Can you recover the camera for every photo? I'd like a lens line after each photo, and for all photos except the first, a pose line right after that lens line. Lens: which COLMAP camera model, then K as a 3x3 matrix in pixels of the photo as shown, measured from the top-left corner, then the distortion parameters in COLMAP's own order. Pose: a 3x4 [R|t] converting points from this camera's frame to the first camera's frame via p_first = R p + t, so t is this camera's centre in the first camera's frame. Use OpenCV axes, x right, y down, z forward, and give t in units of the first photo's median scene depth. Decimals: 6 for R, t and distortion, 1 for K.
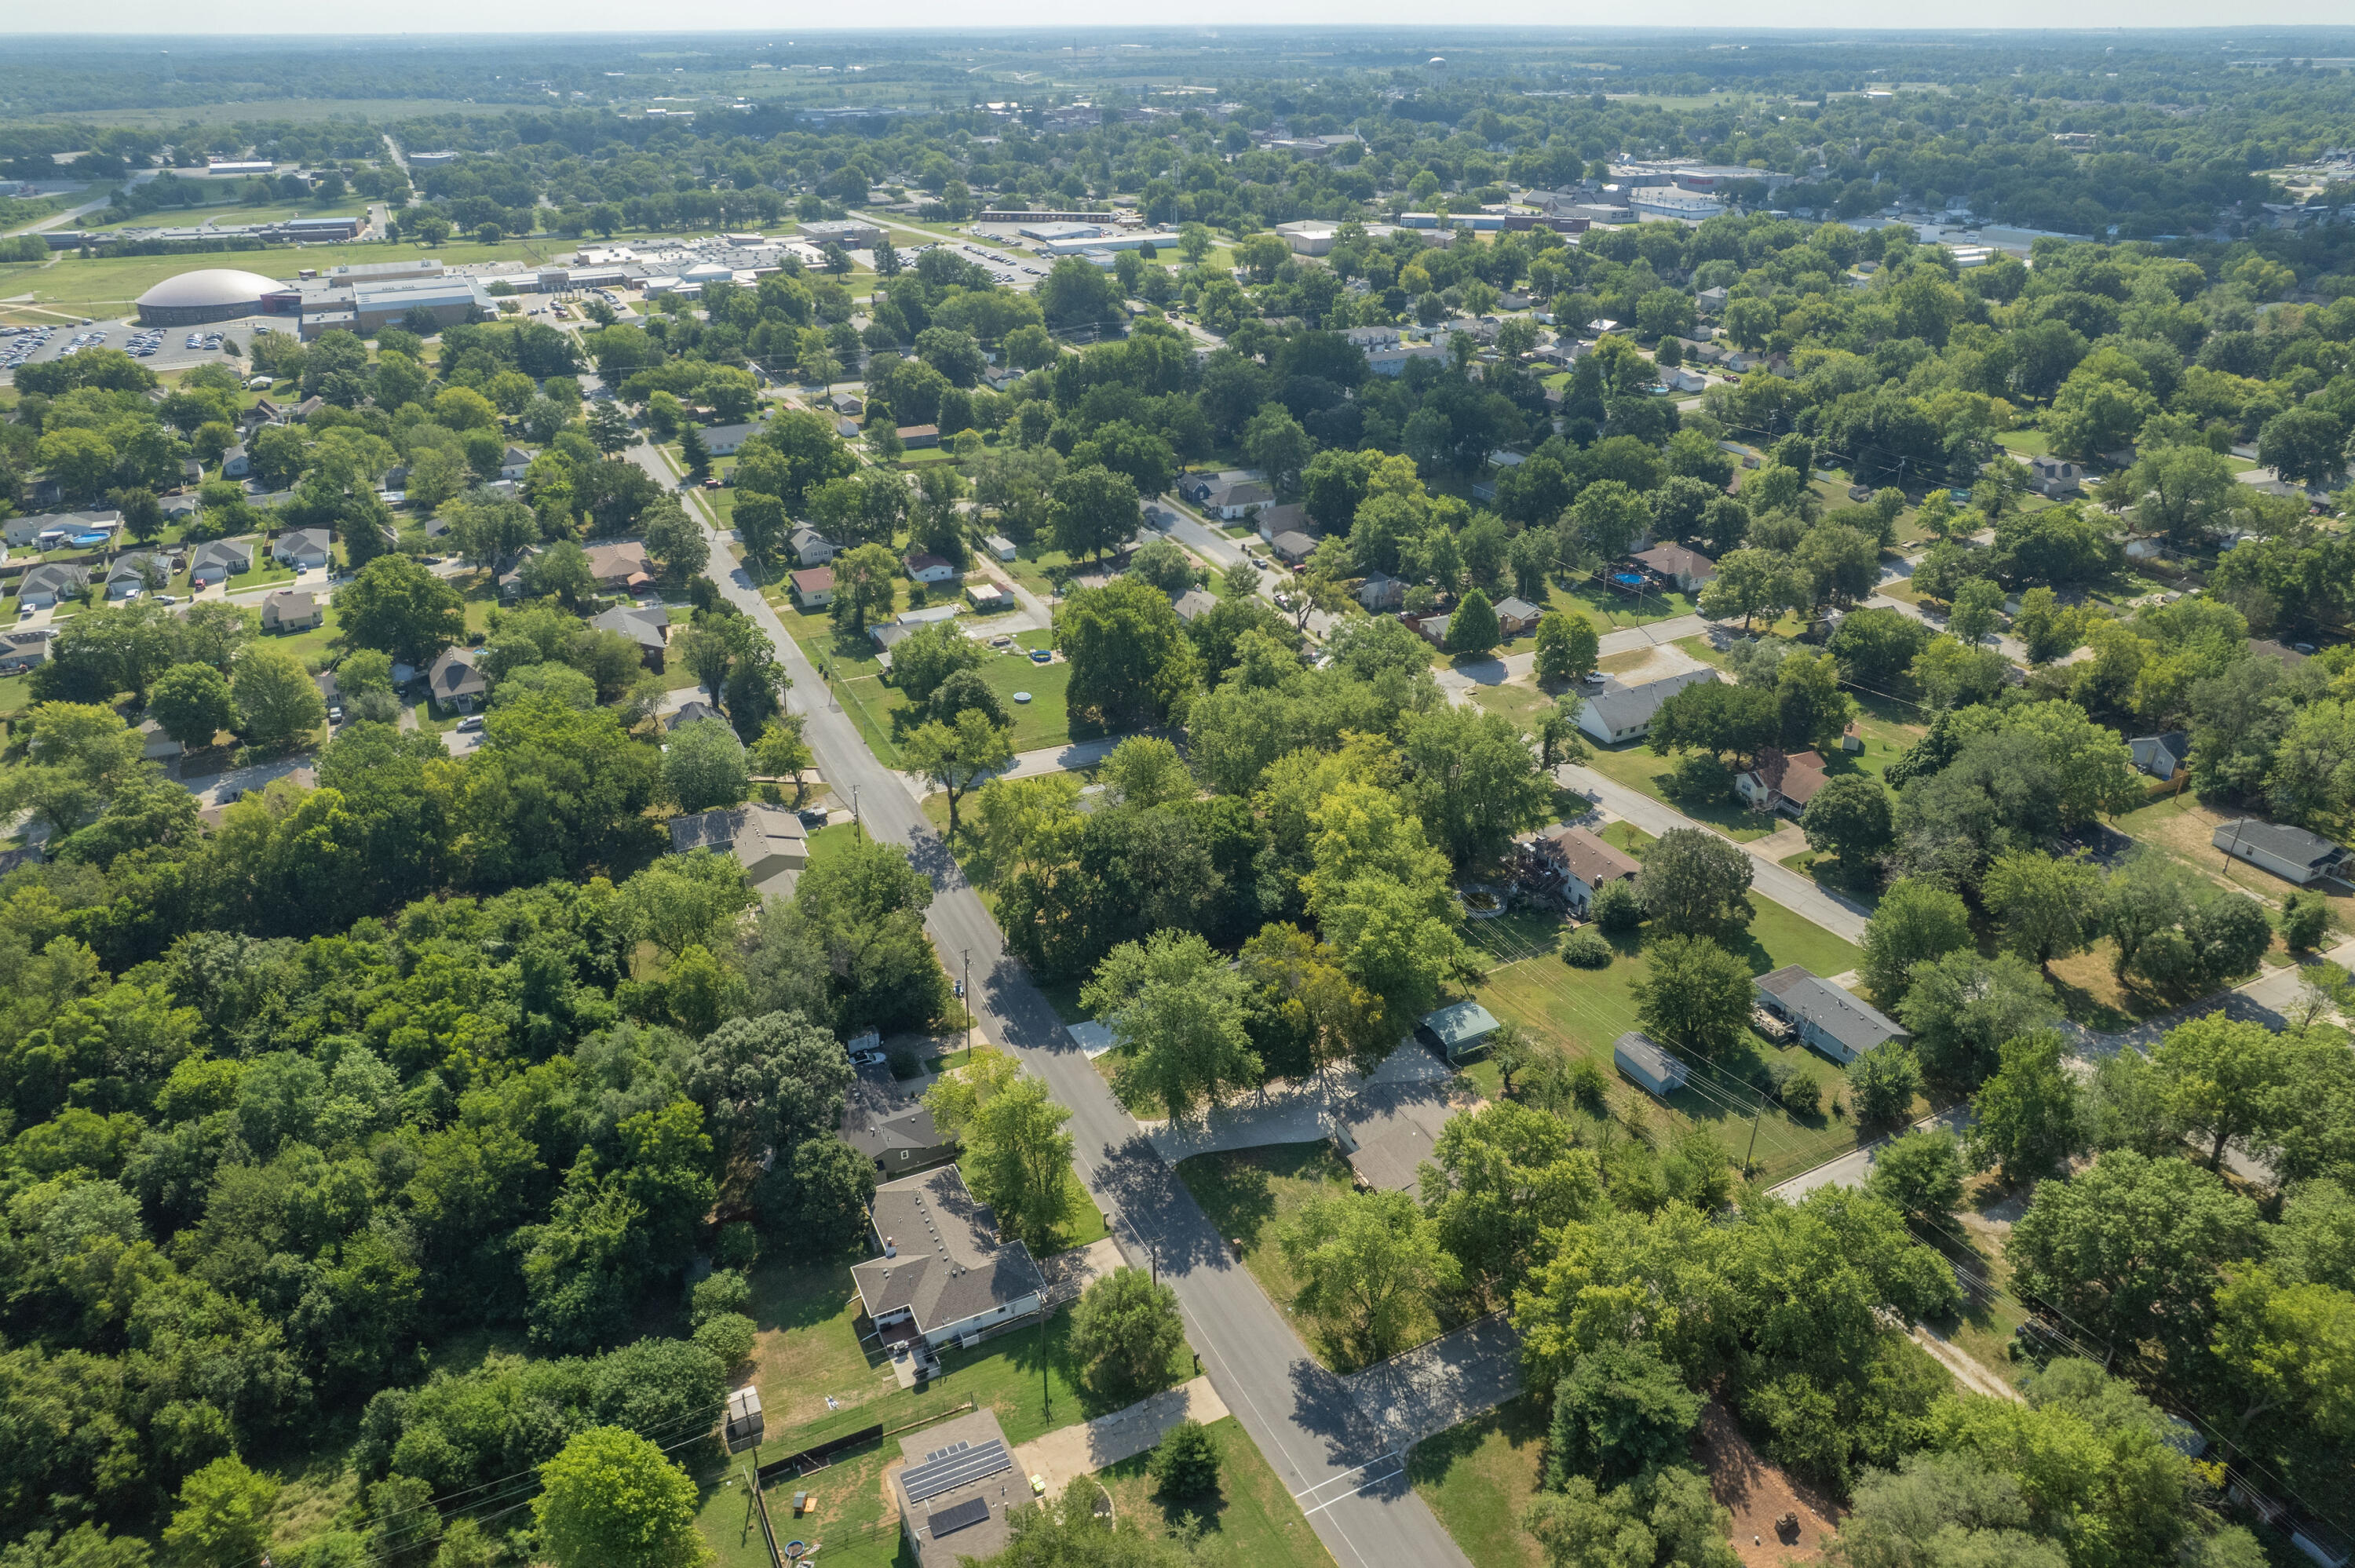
lens RADIAL K [[1532.7, 0, 1177.5], [0, 1532.7, 772.2], [0, 0, 1]] dist [-0.071053, 0.059153]
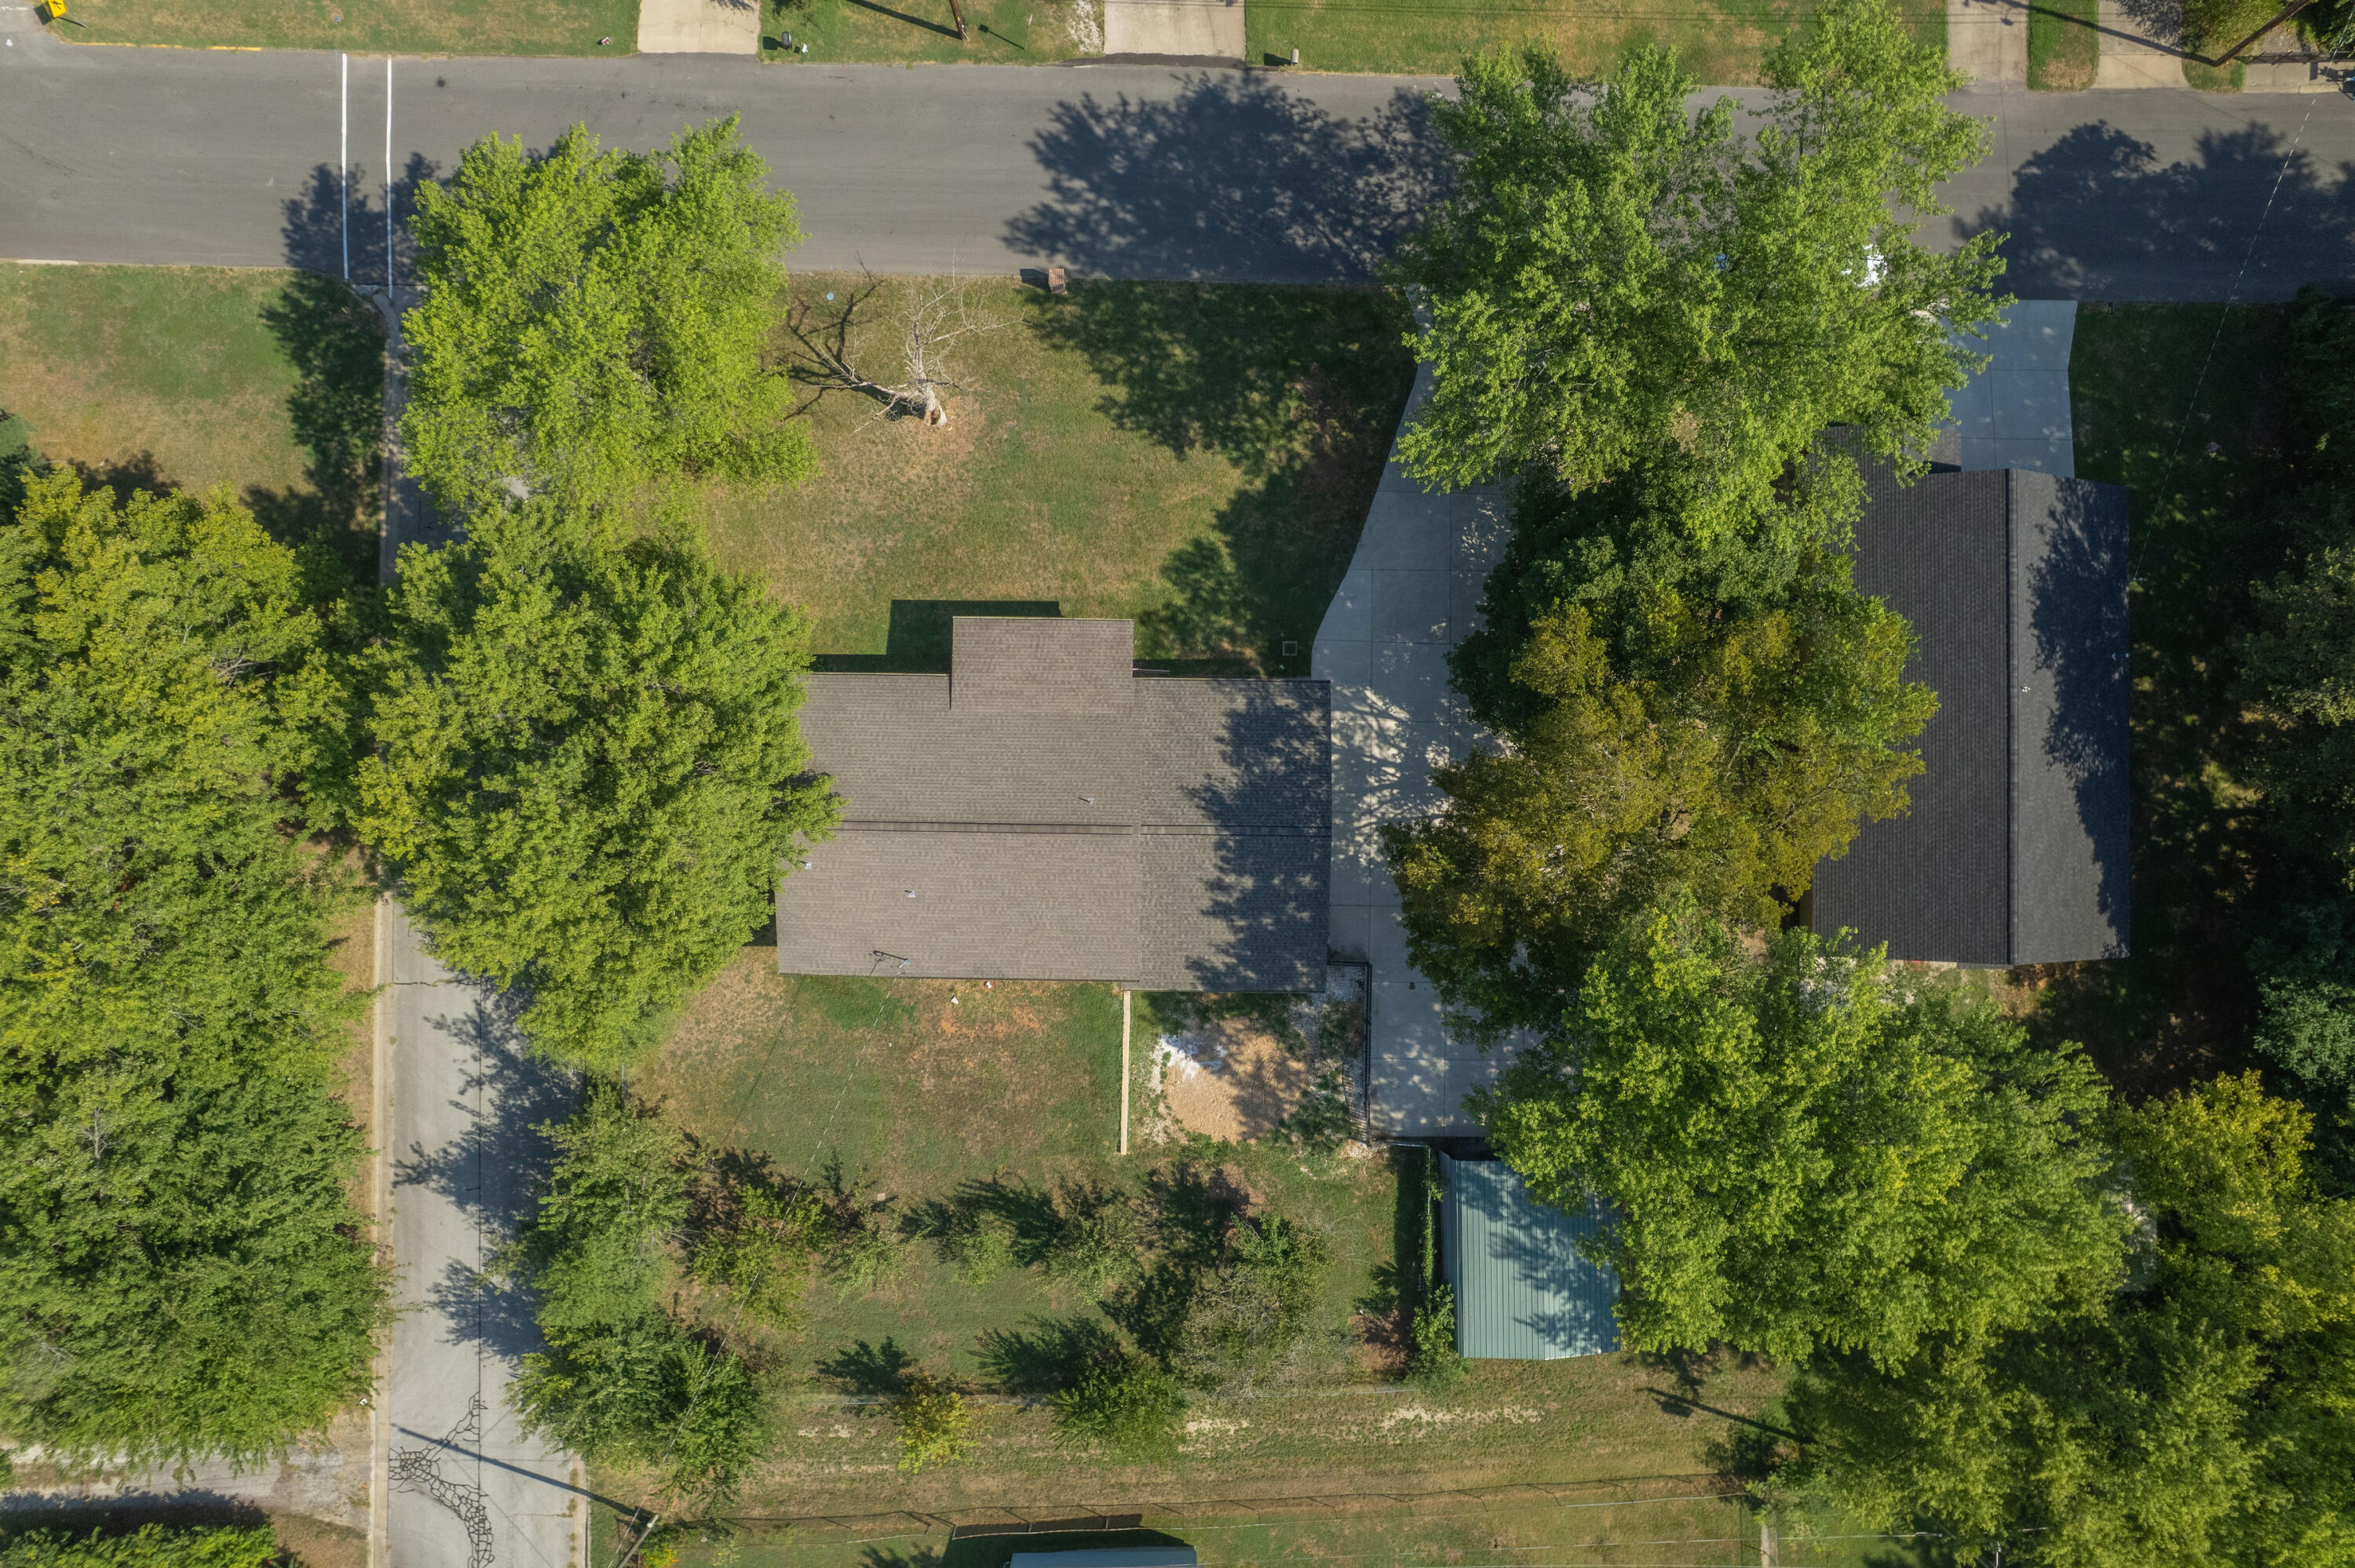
lens RADIAL K [[1532.7, 0, 1172.0], [0, 1532.7, 782.6], [0, 0, 1]] dist [-0.071053, 0.059153]
pose [[-0.436911, 0.899417, -0.012560, 0.089531], [-0.395433, -0.179511, 0.900782, -0.061793], [0.807924, 0.398528, 0.434090, 0.519417]]
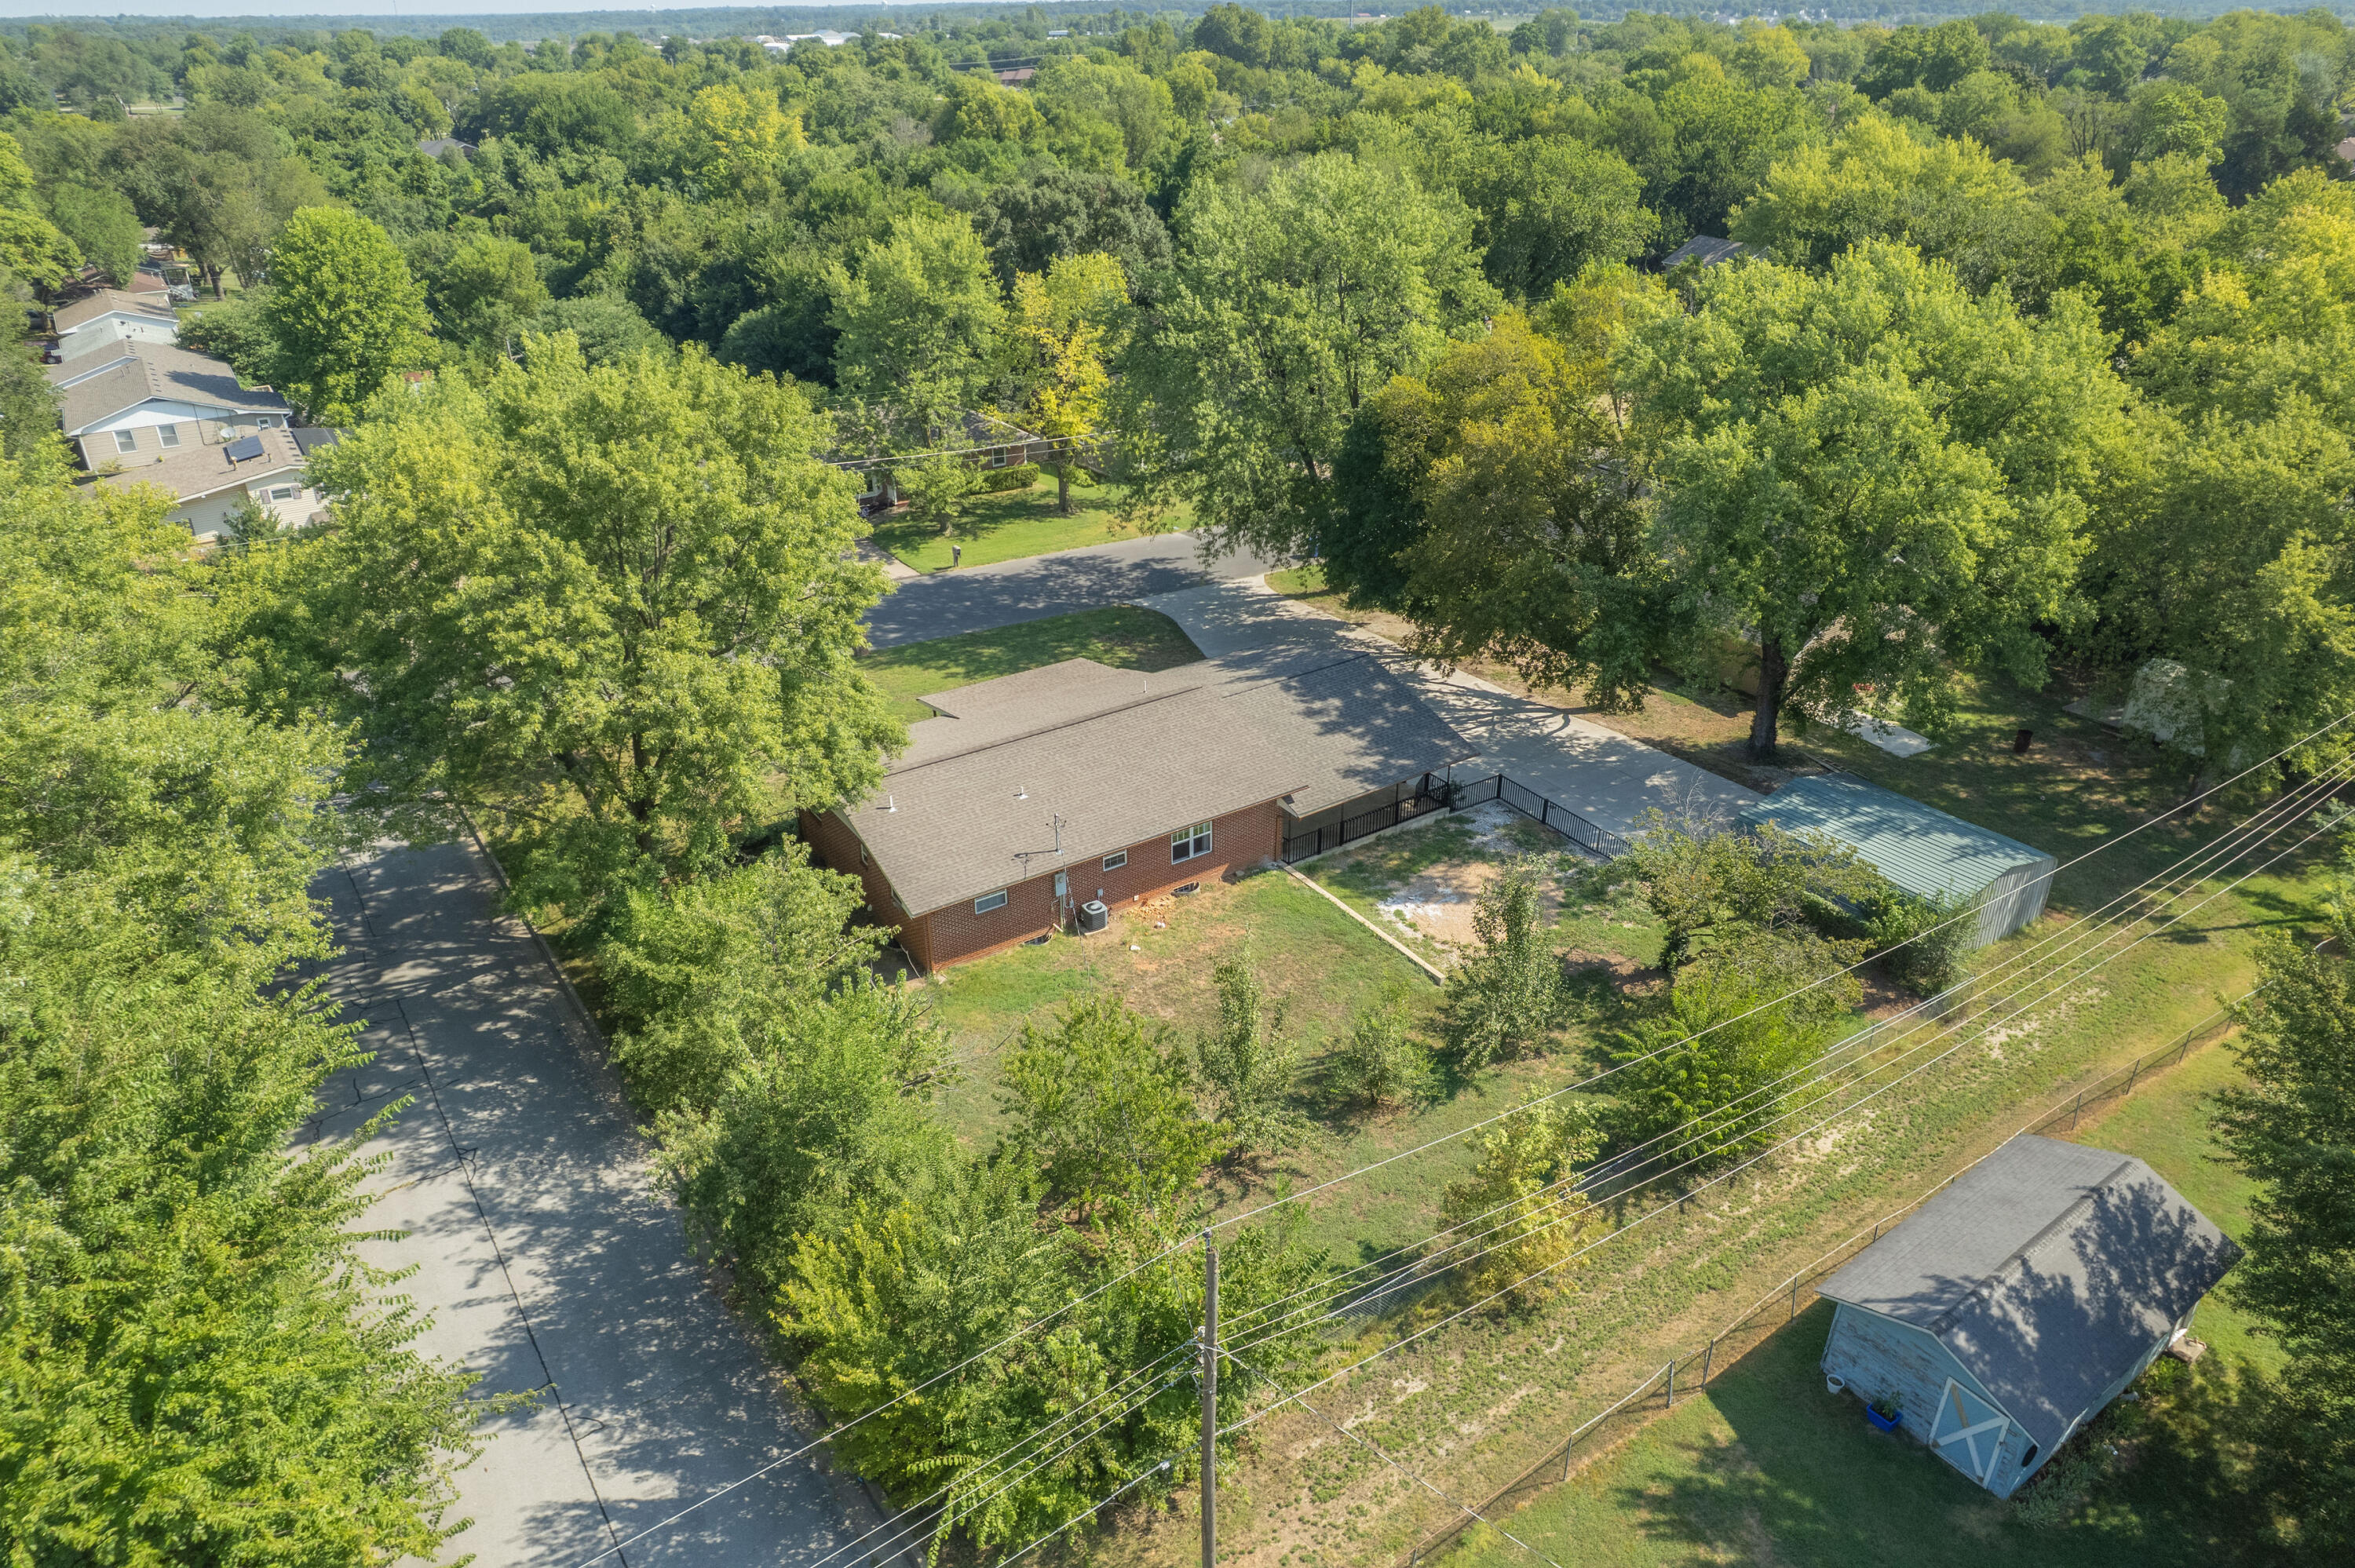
lens RADIAL K [[1532.7, 0, 1170.8], [0, 1532.7, 799.4], [0, 0, 1]] dist [-0.071053, 0.059153]
pose [[0.141285, 0.462981, -0.875035, 0.281868], [-0.431510, 0.824316, 0.366473, 0.078989], [0.890976, 0.325810, 0.316244, 0.550556]]
